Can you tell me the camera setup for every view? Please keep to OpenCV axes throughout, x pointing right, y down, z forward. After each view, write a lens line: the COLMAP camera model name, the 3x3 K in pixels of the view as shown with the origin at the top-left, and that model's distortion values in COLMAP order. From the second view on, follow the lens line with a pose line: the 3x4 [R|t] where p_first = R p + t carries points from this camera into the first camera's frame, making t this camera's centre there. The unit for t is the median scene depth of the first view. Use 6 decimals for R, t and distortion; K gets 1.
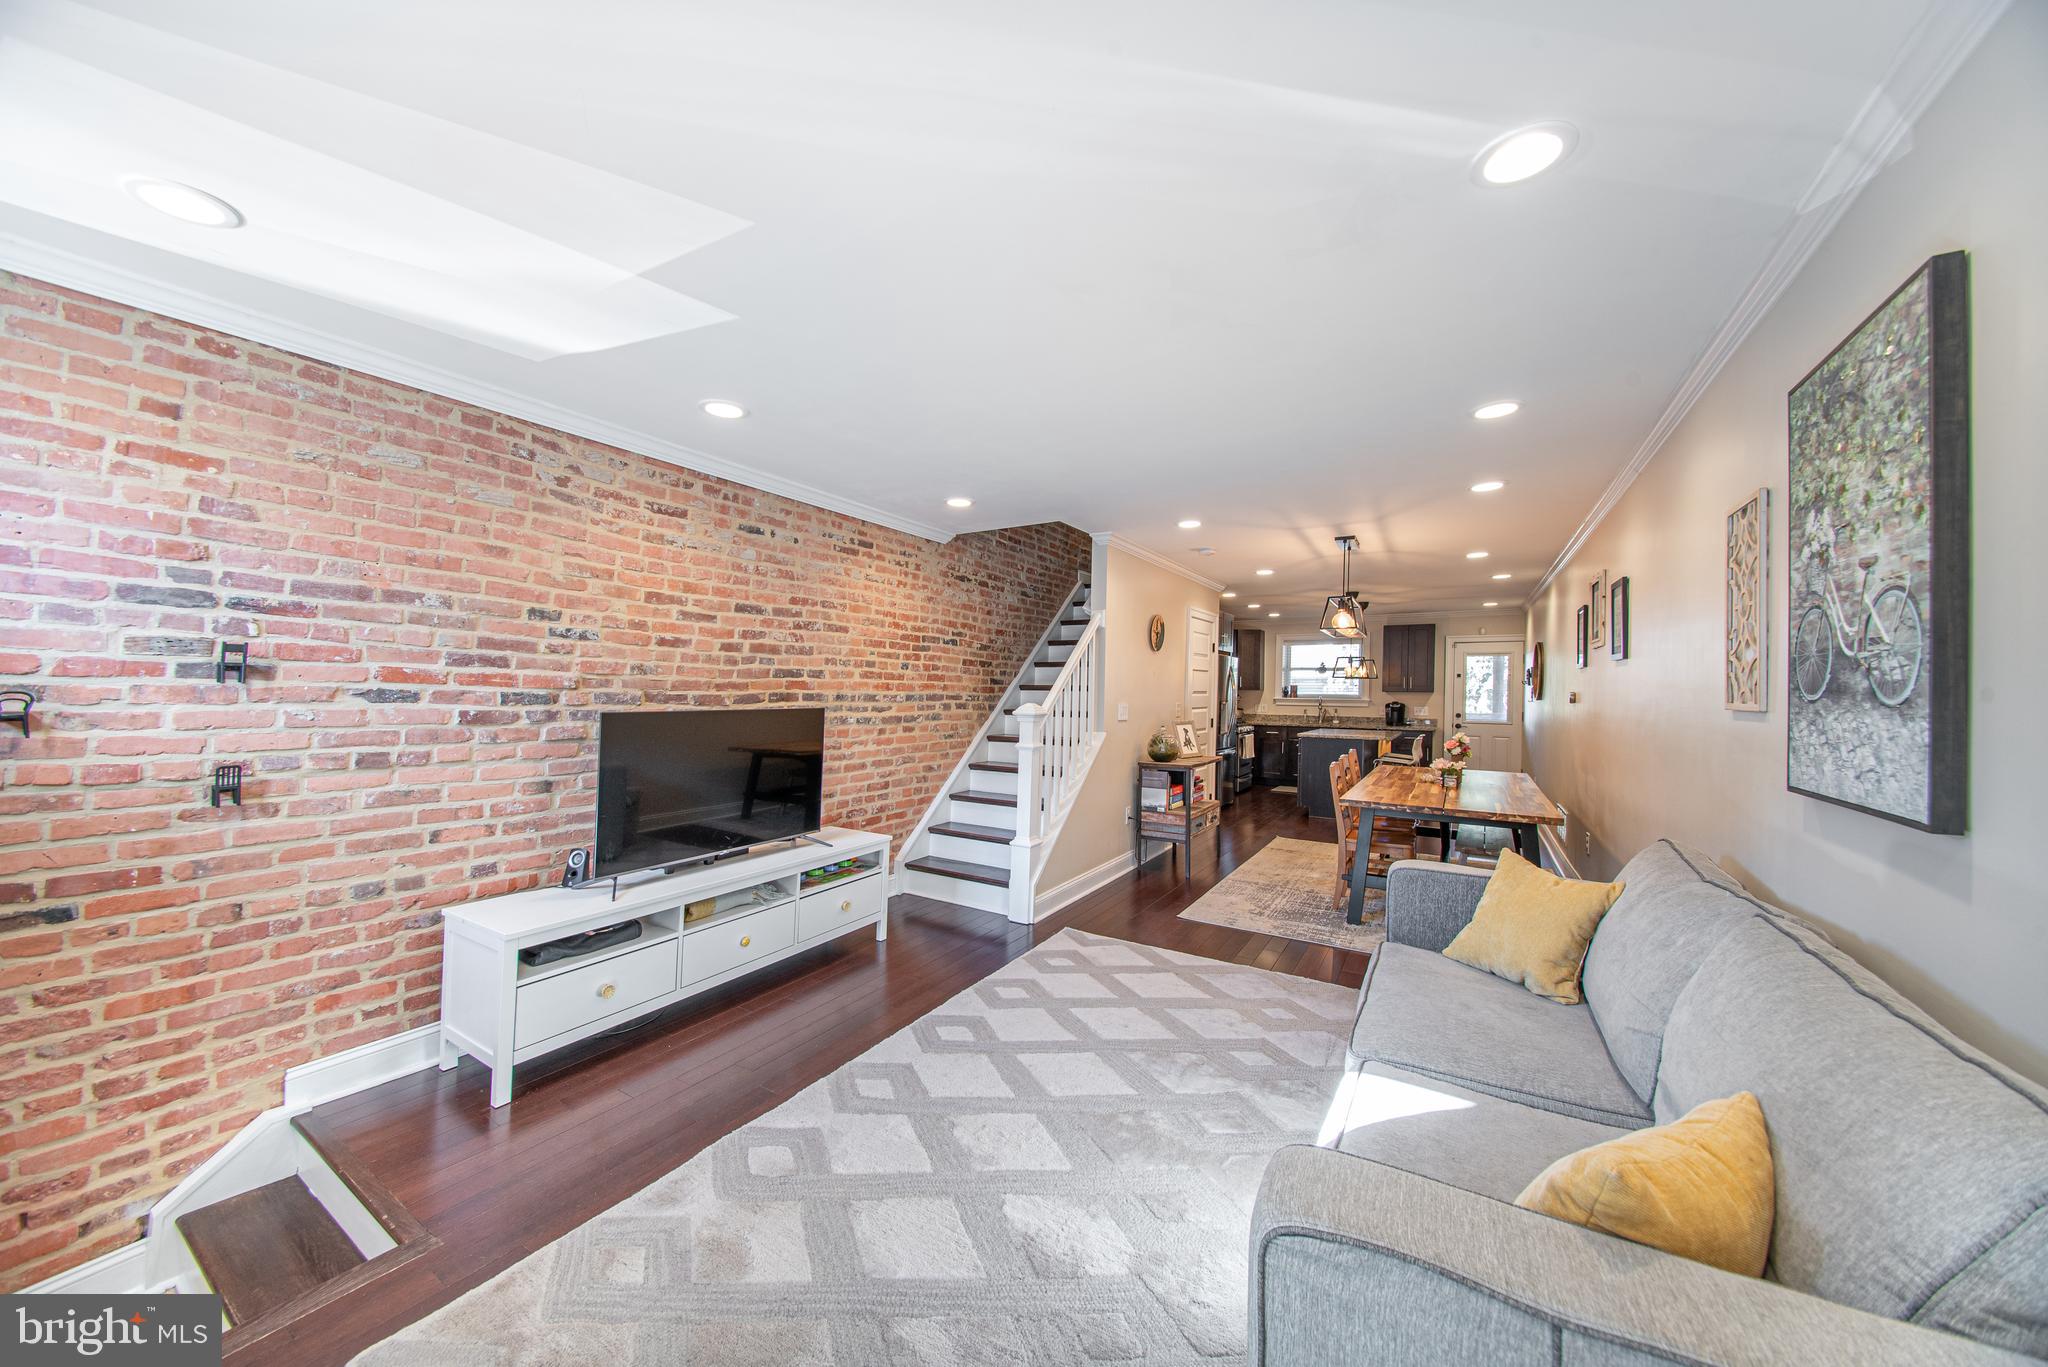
lens RADIAL K [[730.7, 0, 1010.8], [0, 730.7, 671.0], [0, 0, 1]] dist [0.033916, -0.001297]
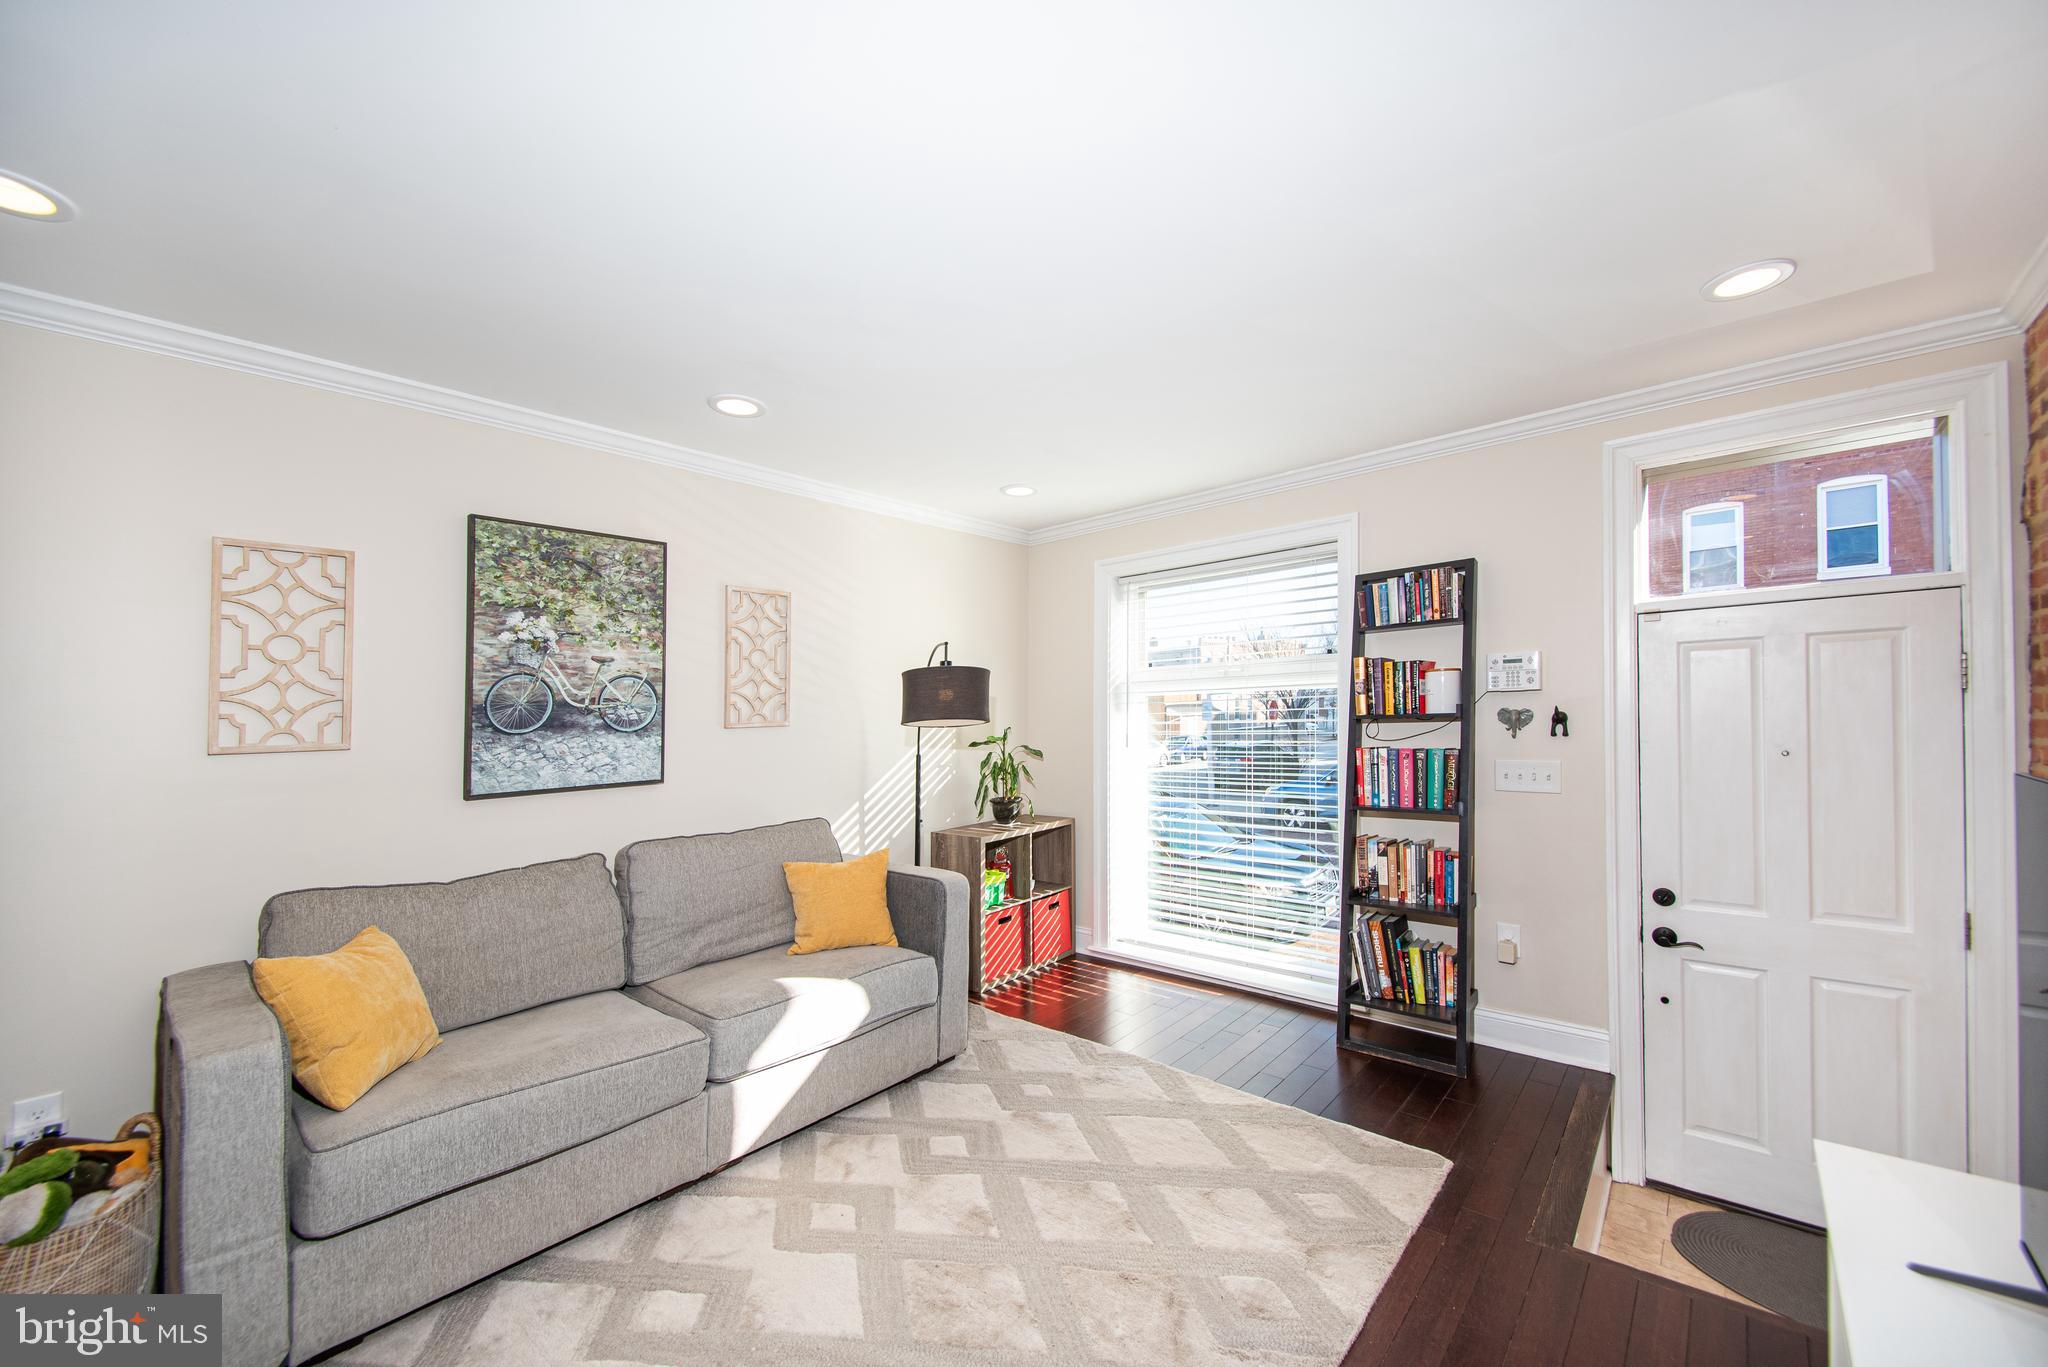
lens RADIAL K [[804.1, 0, 1010.1], [0, 804.1, 716.5], [0, 0, 1]] dist [-0.000007, 0.000056]
pose [[-0.985774, 0.012328, 0.167625, -0.091014], [0.009344, 0.999784, -0.018578, 0.019059], [-0.167818, -0.016747, -0.985676, 1.035411]]
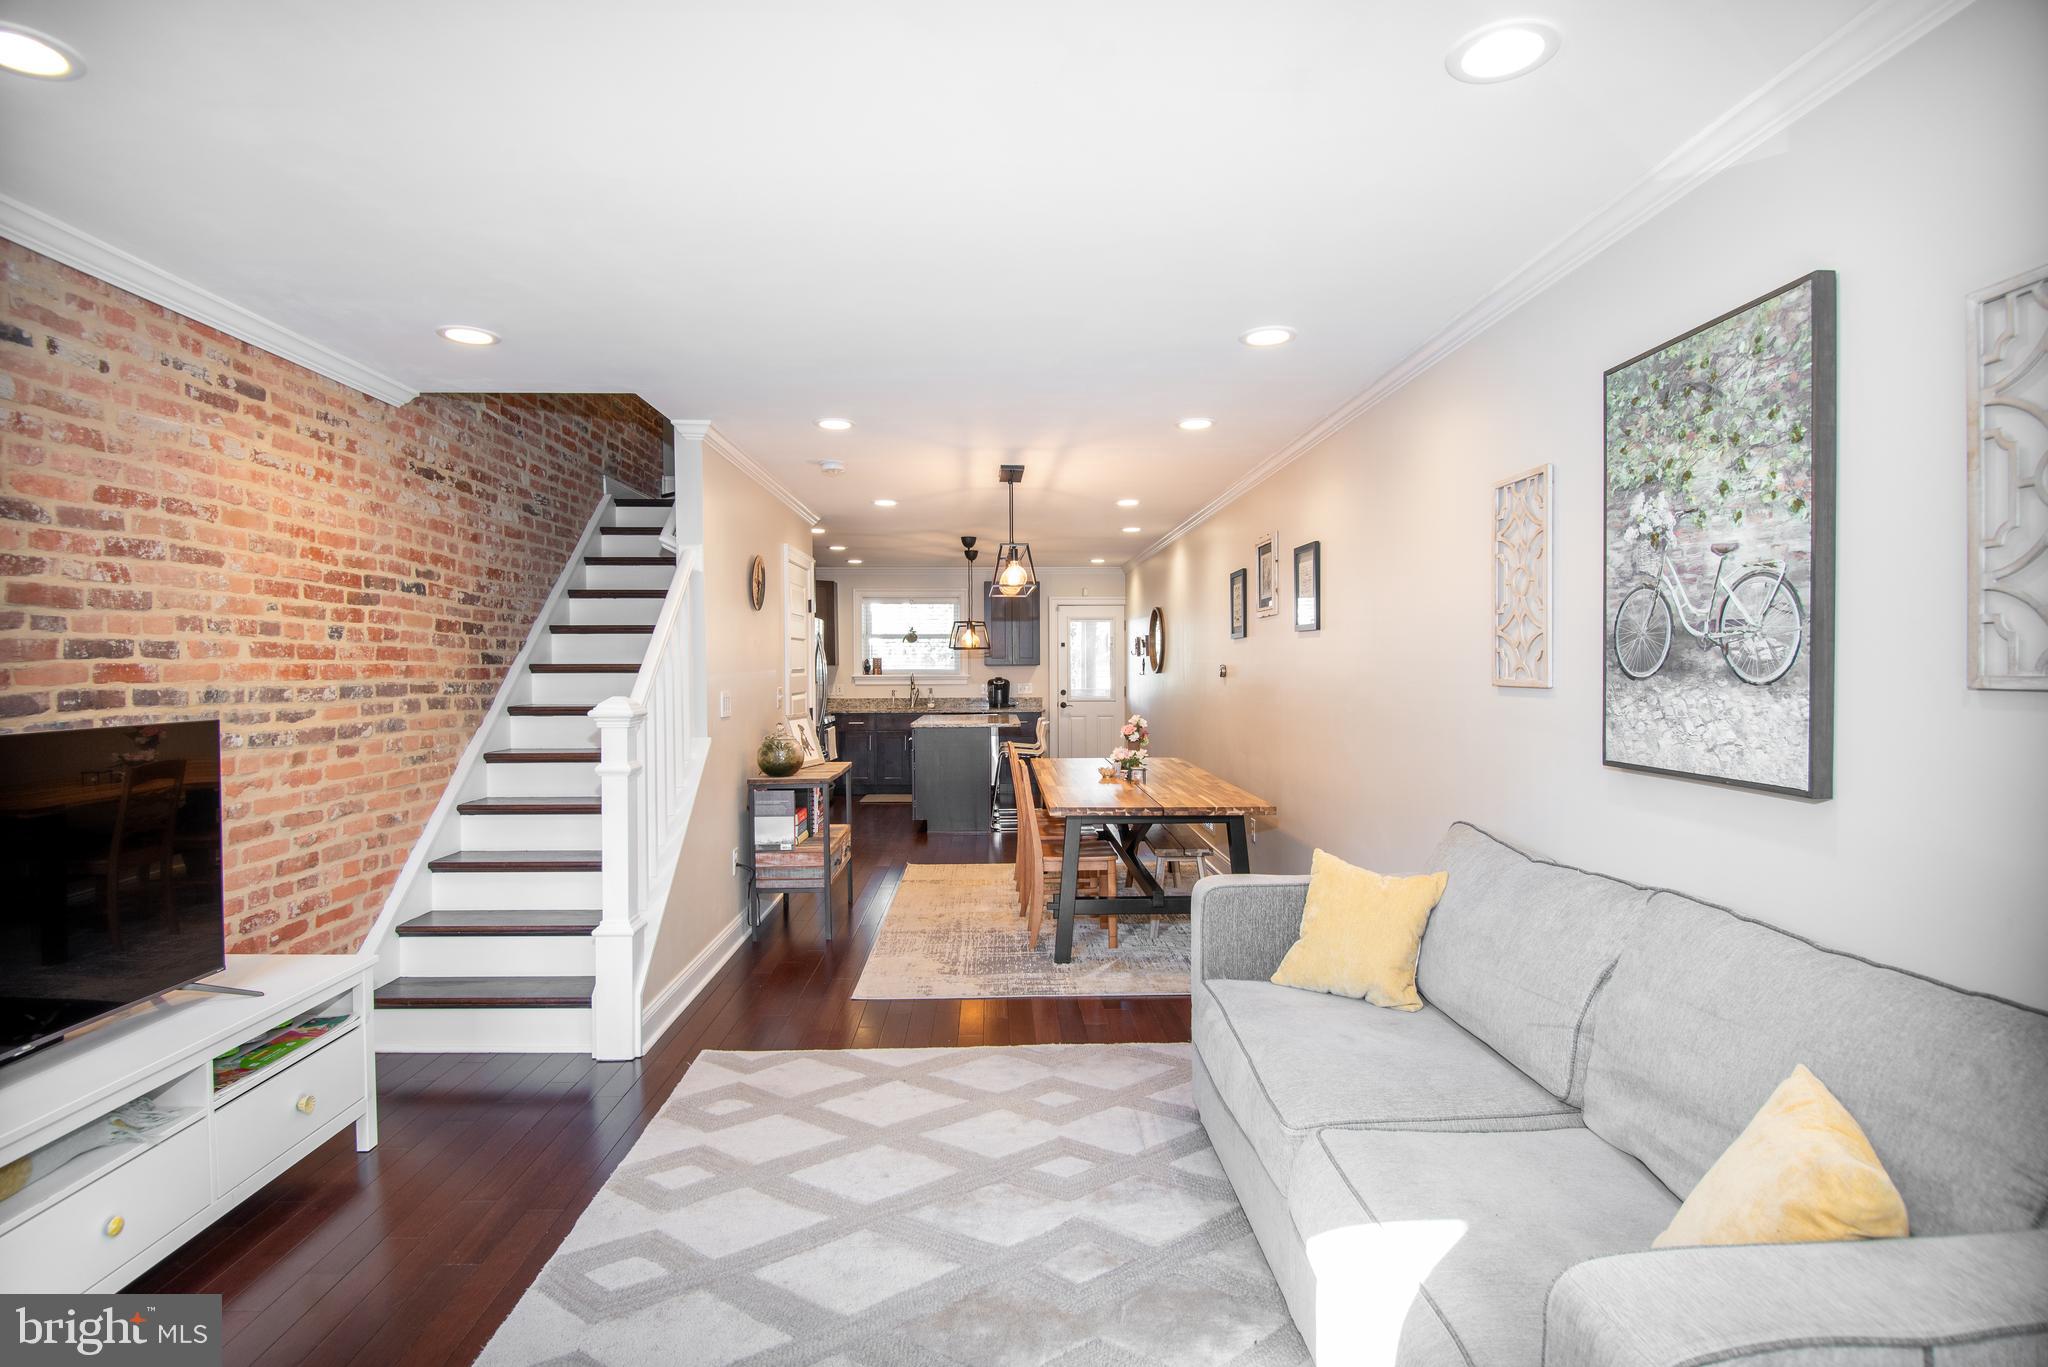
lens RADIAL K [[1037.3, 0, 1030.4], [0, 1037.3, 689.0], [0, 0, 1]] dist [0.011791, -0.010489]
pose [[0.832580, -0.026276, 0.553281, -0.177854], [-0.002098, 0.998717, 0.050587, -0.006369], [-0.553900, -0.043278, 0.831457, 0.115106]]
